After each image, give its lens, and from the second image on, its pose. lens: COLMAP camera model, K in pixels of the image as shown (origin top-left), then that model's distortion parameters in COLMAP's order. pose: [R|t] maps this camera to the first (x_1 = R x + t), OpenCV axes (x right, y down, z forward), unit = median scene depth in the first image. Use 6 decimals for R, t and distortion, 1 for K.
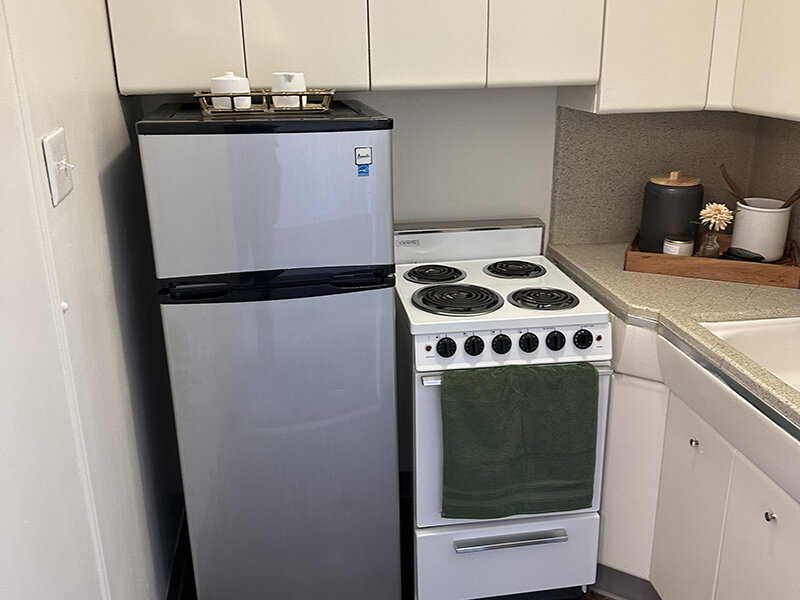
lens RADIAL K [[741.6, 0, 400.0], [0, 741.6, 300.0], [0, 0, 1]] dist [0.143422, -0.230202]
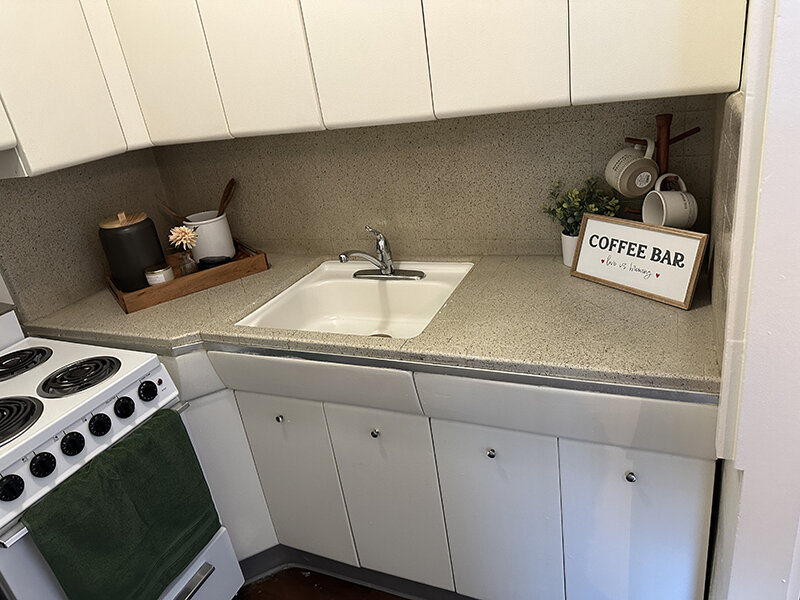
lens RADIAL K [[567.7, 0, 401.3], [0, 567.7, 294.9], [0, 0, 1]] dist [0.058945, -0.080703]
pose [[0.534645, -0.390996, 0.749184, -0.085596], [0.402688, 0.897281, 0.180914, -0.059182], [-0.742965, 0.204963, 0.637176, 0.236278]]
